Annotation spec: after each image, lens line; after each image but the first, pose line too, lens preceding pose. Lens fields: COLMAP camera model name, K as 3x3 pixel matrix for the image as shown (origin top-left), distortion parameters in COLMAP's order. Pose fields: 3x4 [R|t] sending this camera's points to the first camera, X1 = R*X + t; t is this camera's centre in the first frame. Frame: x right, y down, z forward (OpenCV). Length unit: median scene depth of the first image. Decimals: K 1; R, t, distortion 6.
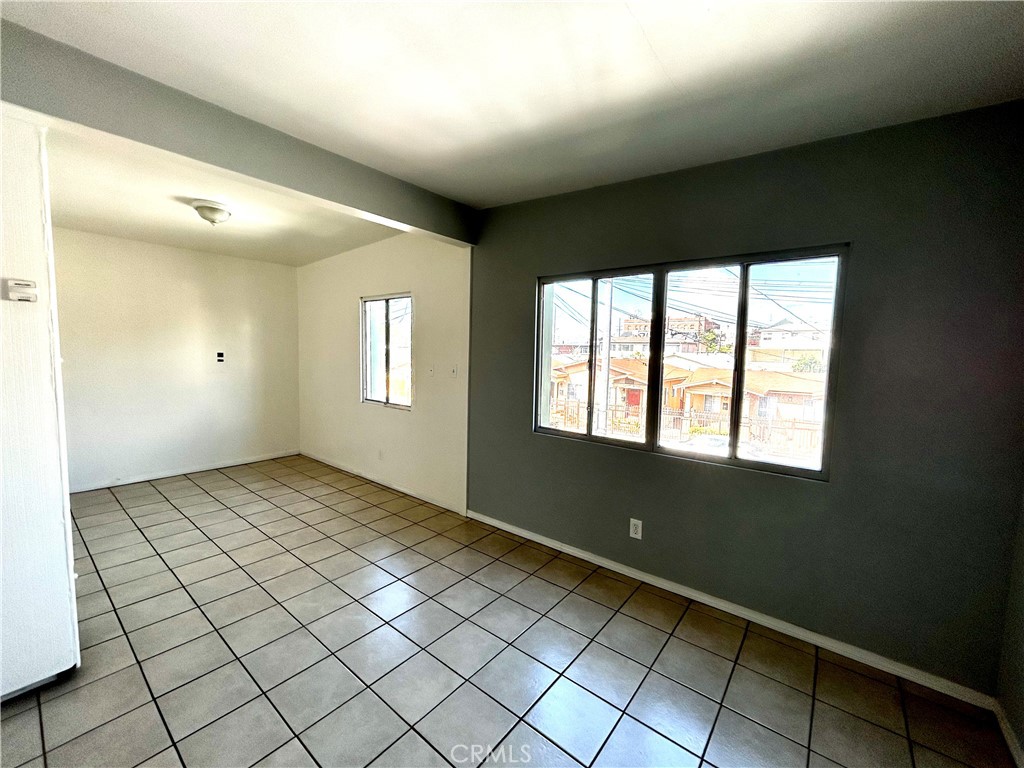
lens RADIAL K [[416.6, 0, 510.9], [0, 416.6, 386.6], [0, 0, 1]] dist [0.015416, -0.007386]
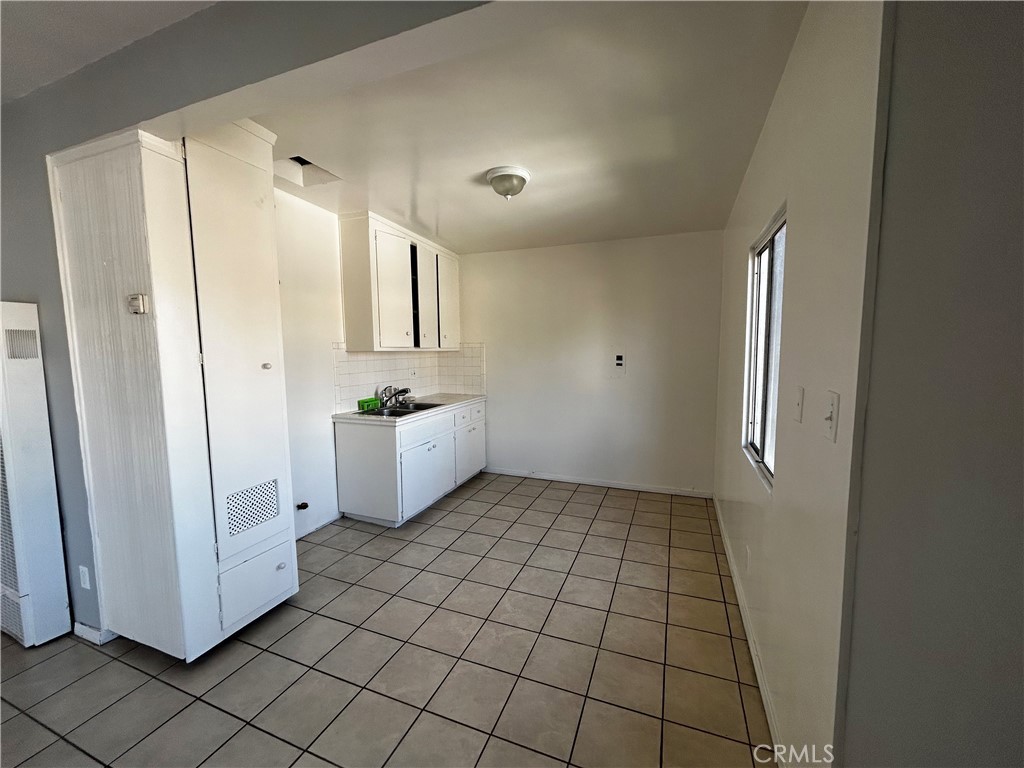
lens RADIAL K [[416.6, 0, 510.9], [0, 416.6, 386.6], [0, 0, 1]] dist [0.015416, -0.007386]
pose [[0.297627, 0.063701, -0.952555, 0.068667], [-0.065127, 0.996802, 0.046312, -0.052575], [0.952458, 0.048253, 0.300824, 0.667330]]
